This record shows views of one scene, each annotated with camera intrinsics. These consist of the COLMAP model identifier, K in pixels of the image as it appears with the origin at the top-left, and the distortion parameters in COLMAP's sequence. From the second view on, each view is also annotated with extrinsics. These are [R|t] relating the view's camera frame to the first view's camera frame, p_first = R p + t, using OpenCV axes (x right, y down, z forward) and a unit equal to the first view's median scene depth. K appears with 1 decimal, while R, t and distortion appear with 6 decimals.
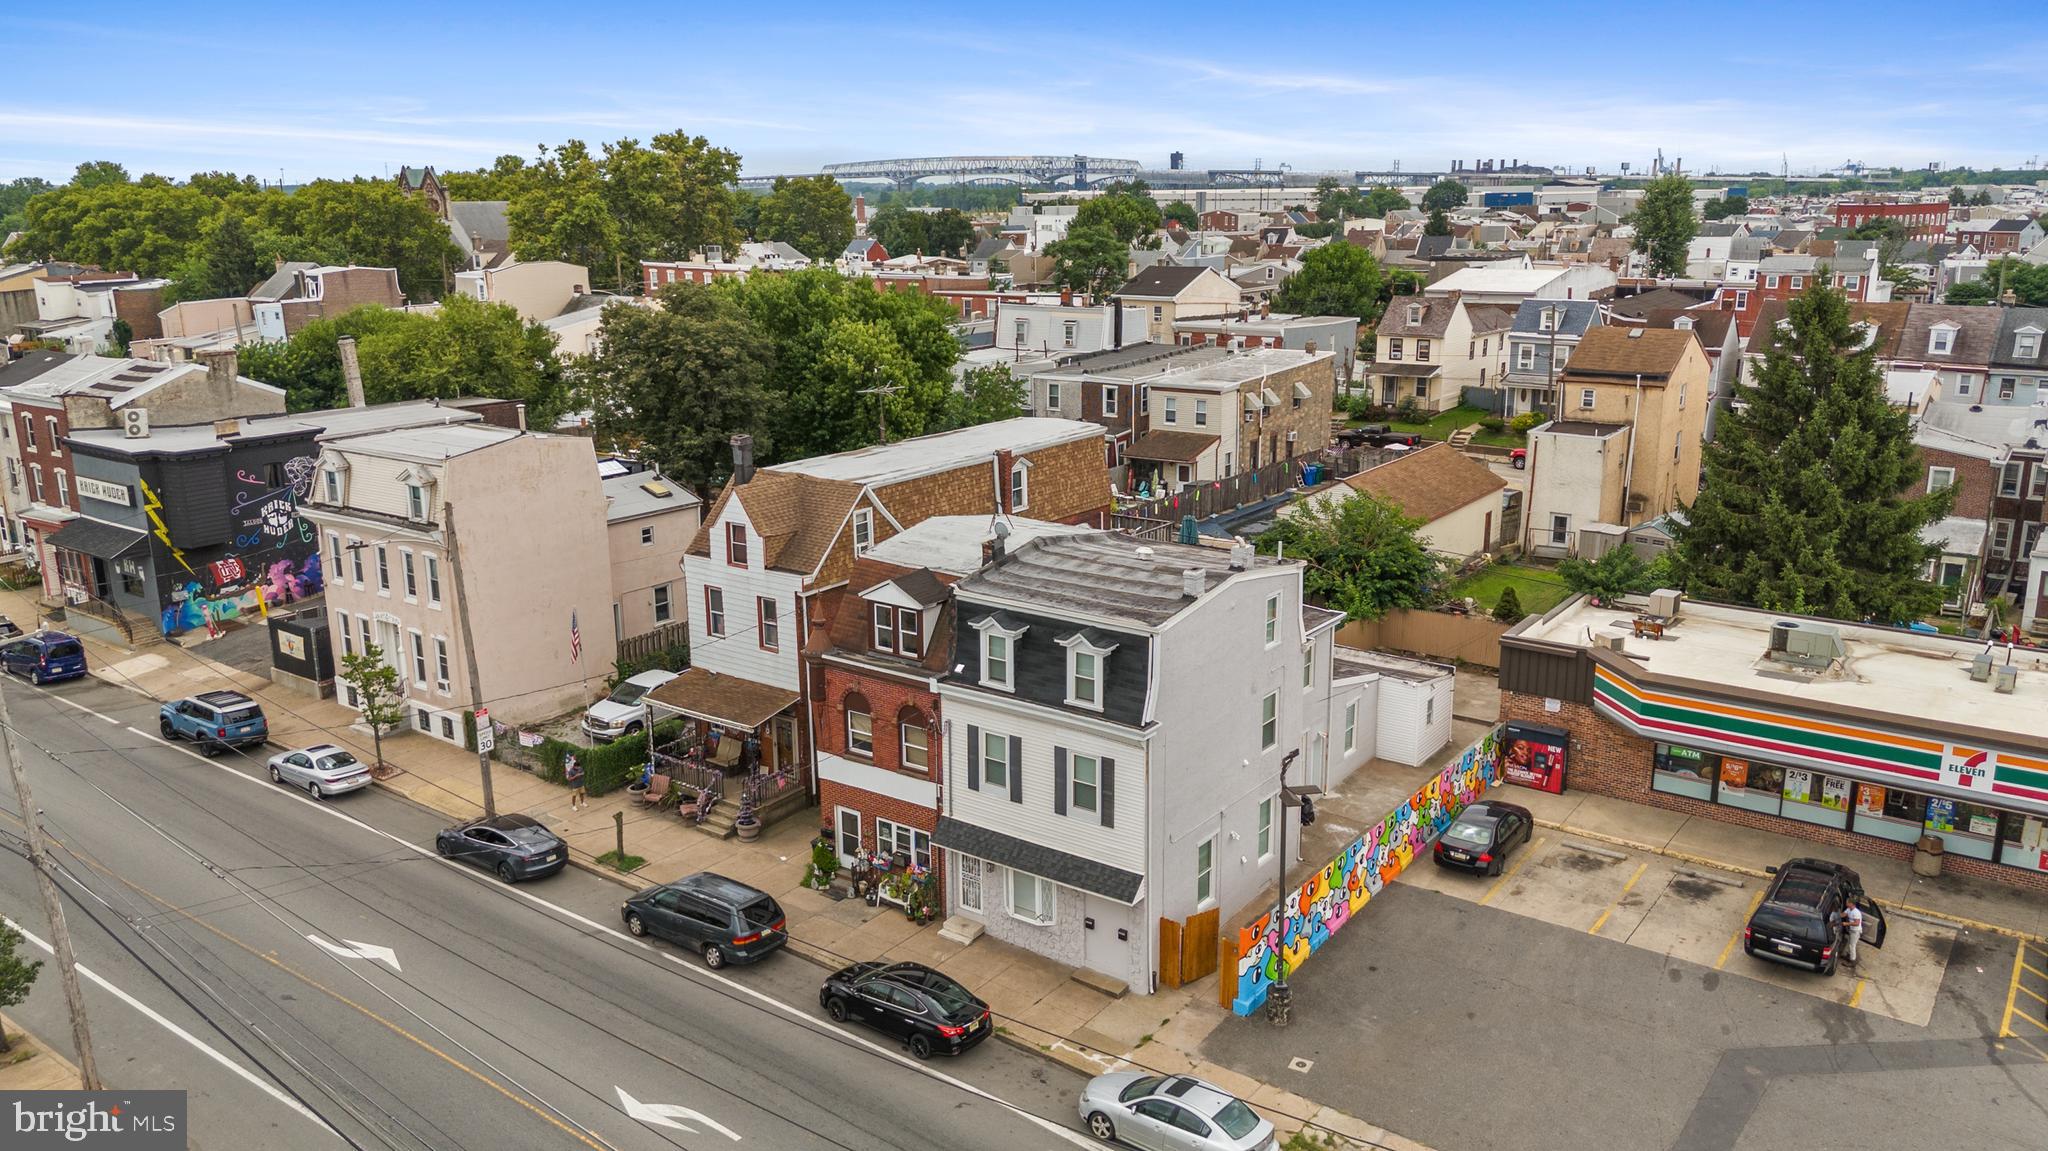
lens RADIAL K [[1515.2, 0, 1025.1], [0, 1515.2, 572.4], [0, 0, 1]] dist [0.080850, -0.083121]
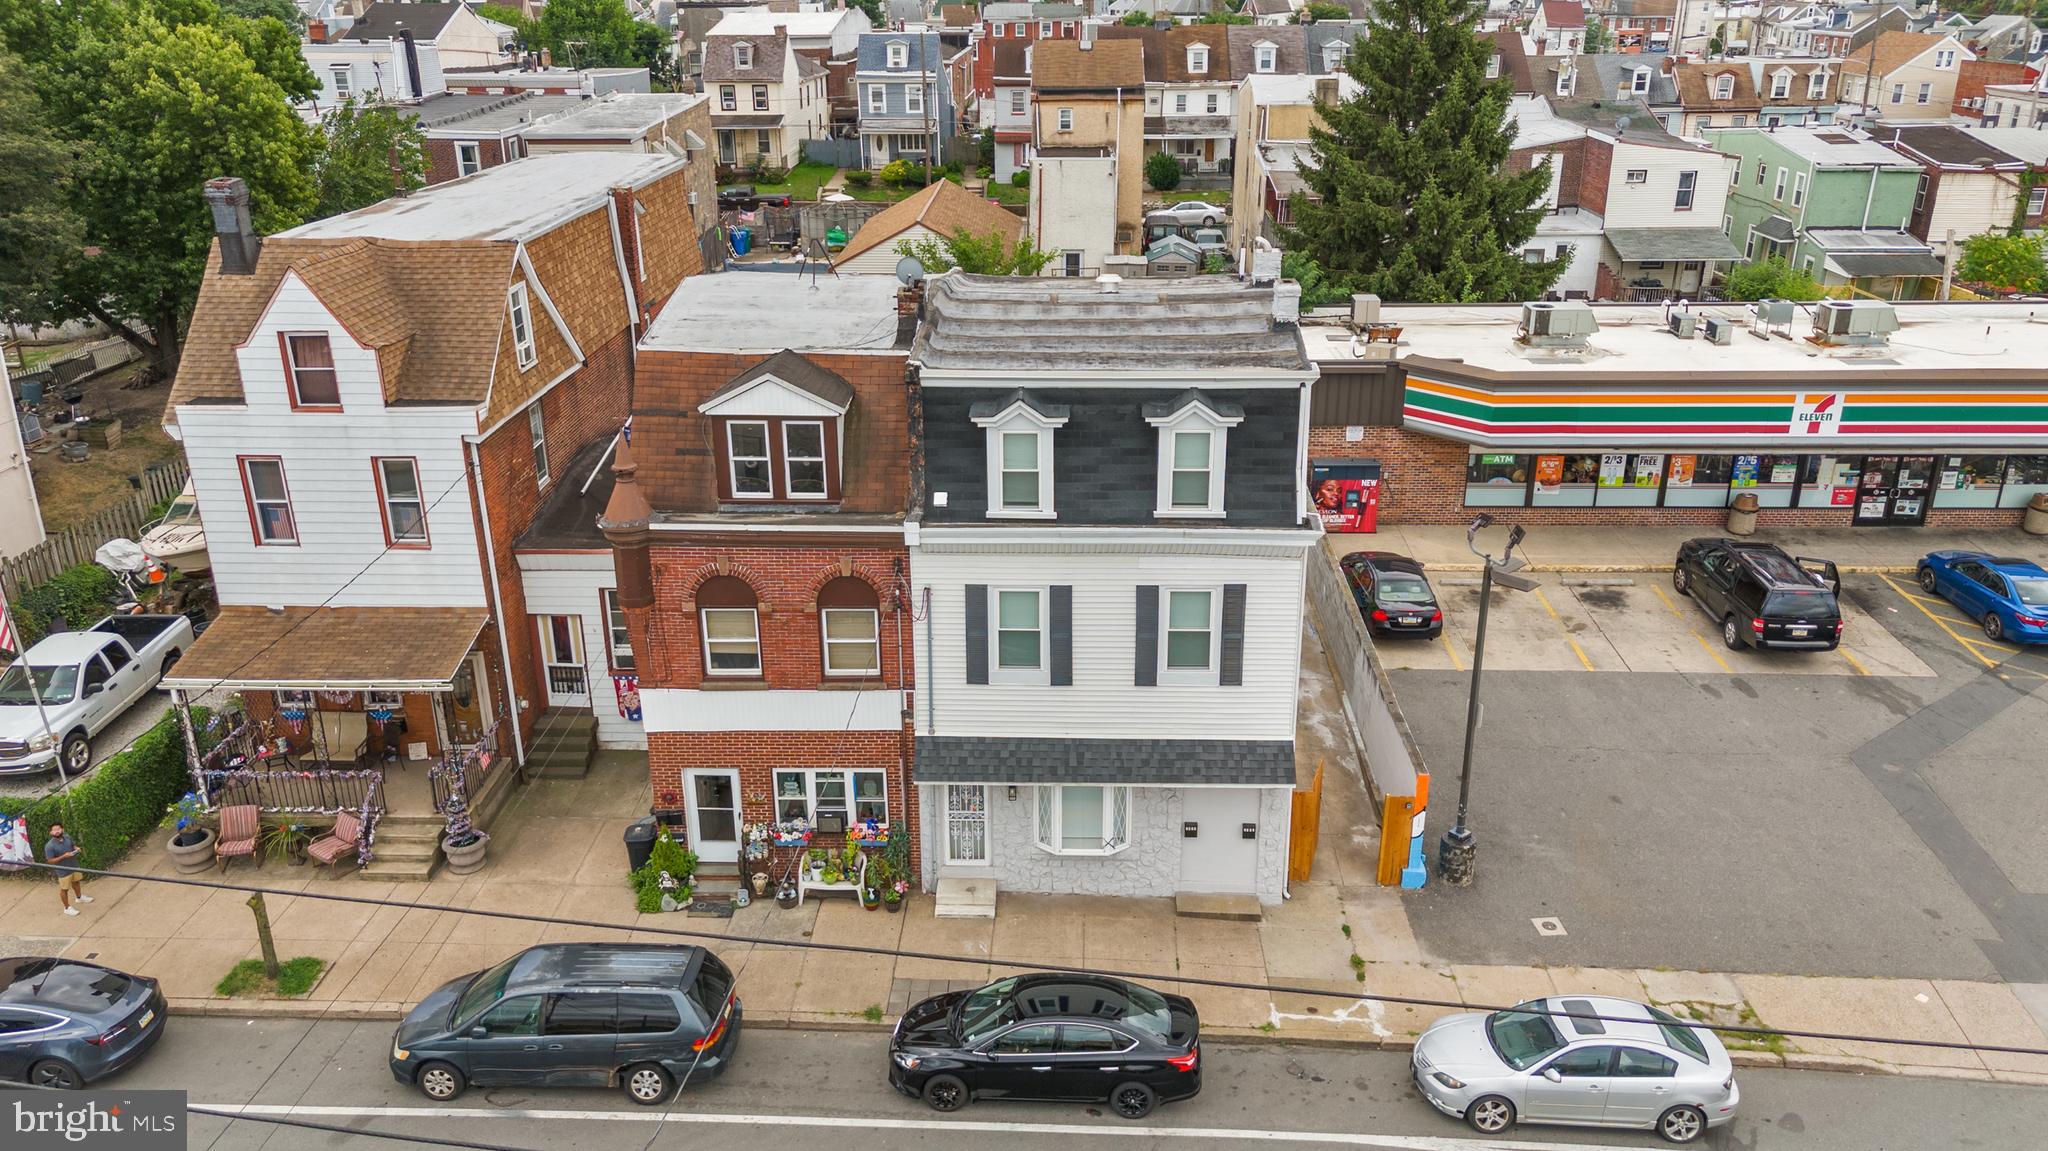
lens RADIAL K [[1515.2, 0, 1026.0], [0, 1515.2, 570.9], [0, 0, 1]] dist [0.080850, -0.083121]
pose [[0.828252, -0.202541, 0.522470, -0.274130], [0.137874, 0.977387, 0.160327, -0.000948], [-0.543129, -0.060756, 0.837449, 0.375424]]
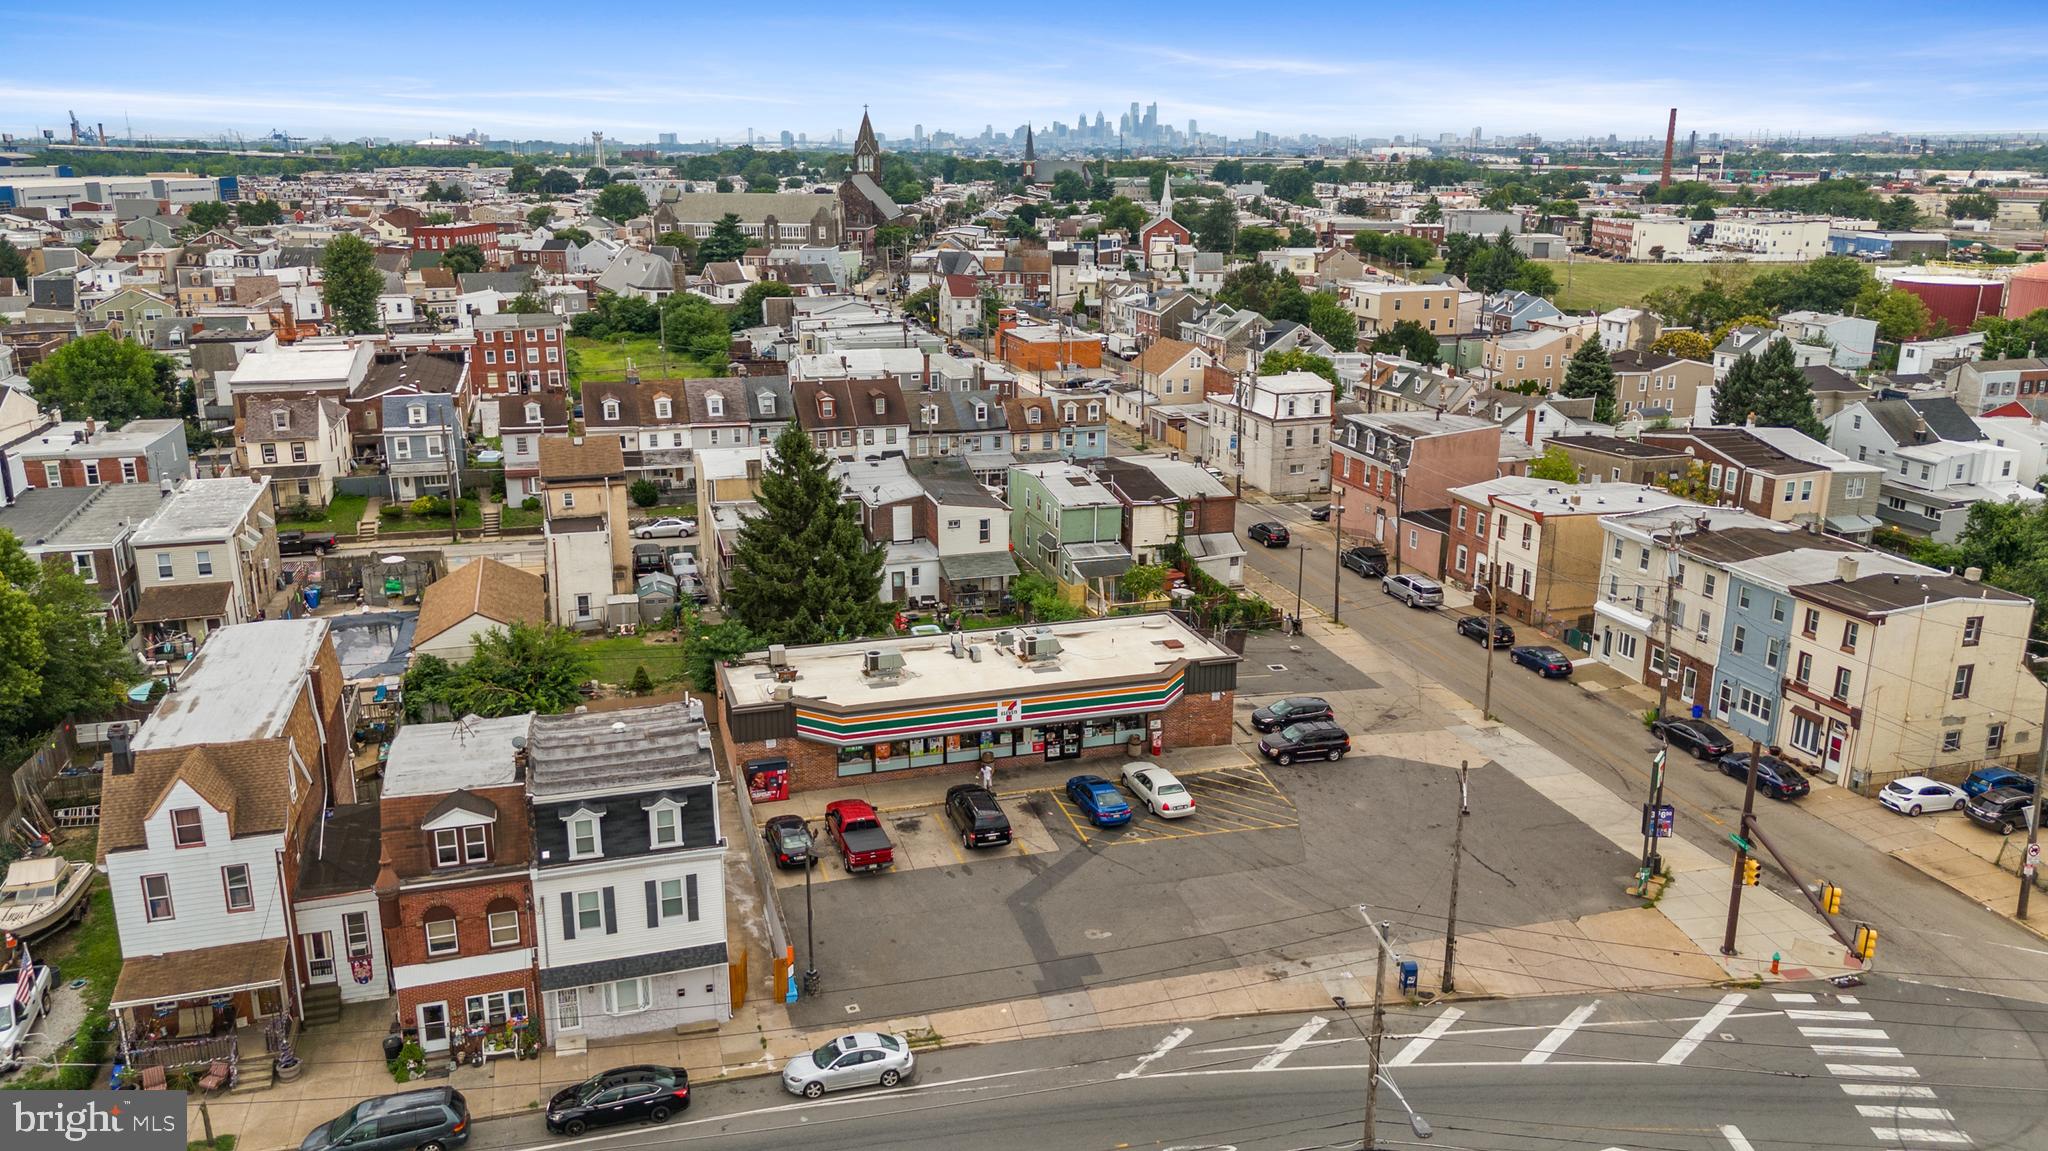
lens RADIAL K [[1515.2, 0, 1027.4], [0, 1515.2, 568.3], [0, 0, 1]] dist [0.080850, -0.083121]
pose [[0.602185, -0.205843, 0.771363, -0.612904], [0.189651, 0.975415, 0.112240, -0.198940], [-0.775503, 0.078700, 0.626419, -0.136768]]
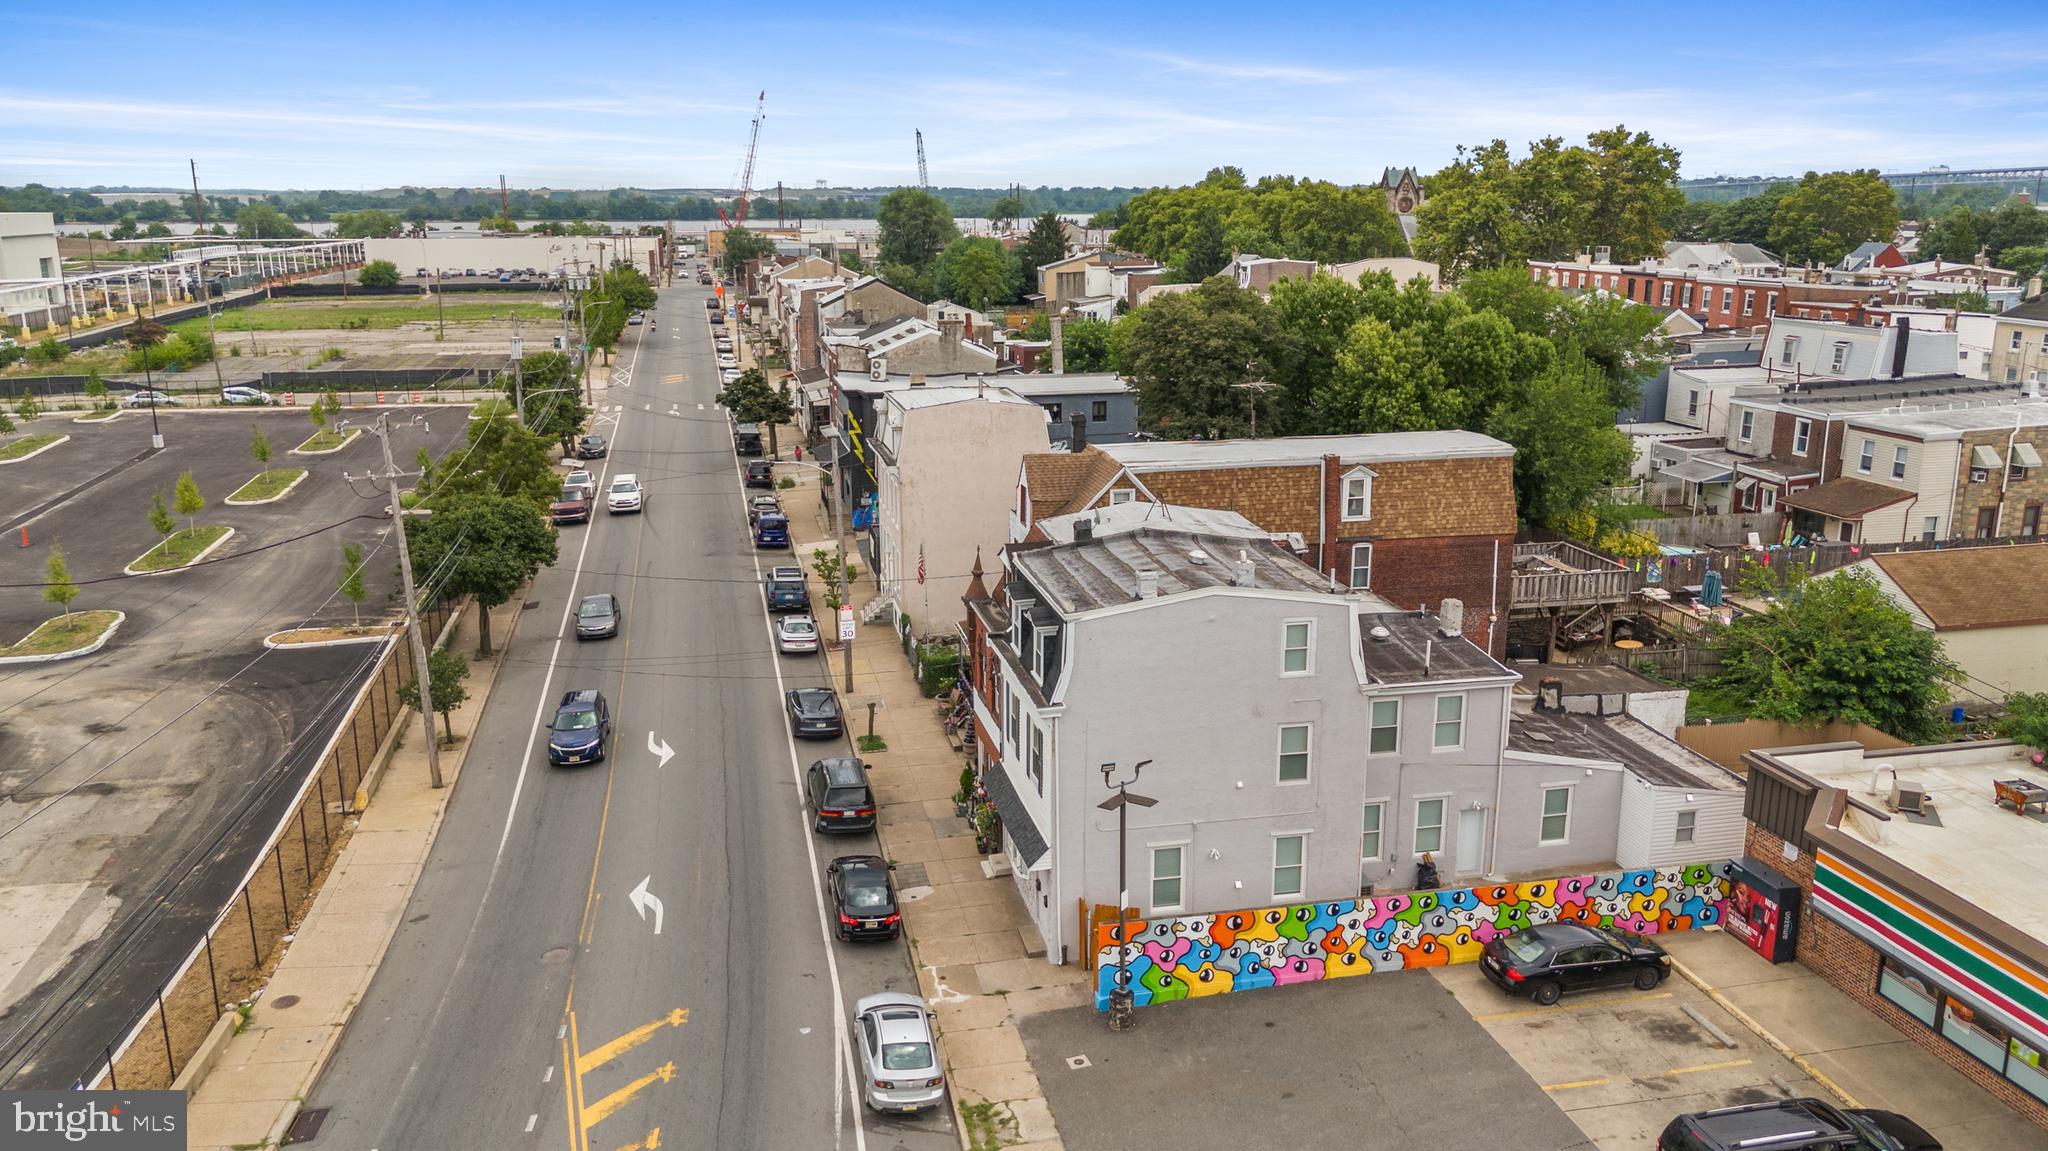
lens RADIAL K [[1515.2, 0, 1023.1], [0, 1515.2, 556.2], [0, 0, 1]] dist [0.080850, -0.083121]
pose [[0.745804, 0.159718, -0.646735, 0.538402], [-0.164766, 0.984896, 0.053226, -0.039800], [0.645468, 0.066863, 0.760855, 0.132146]]
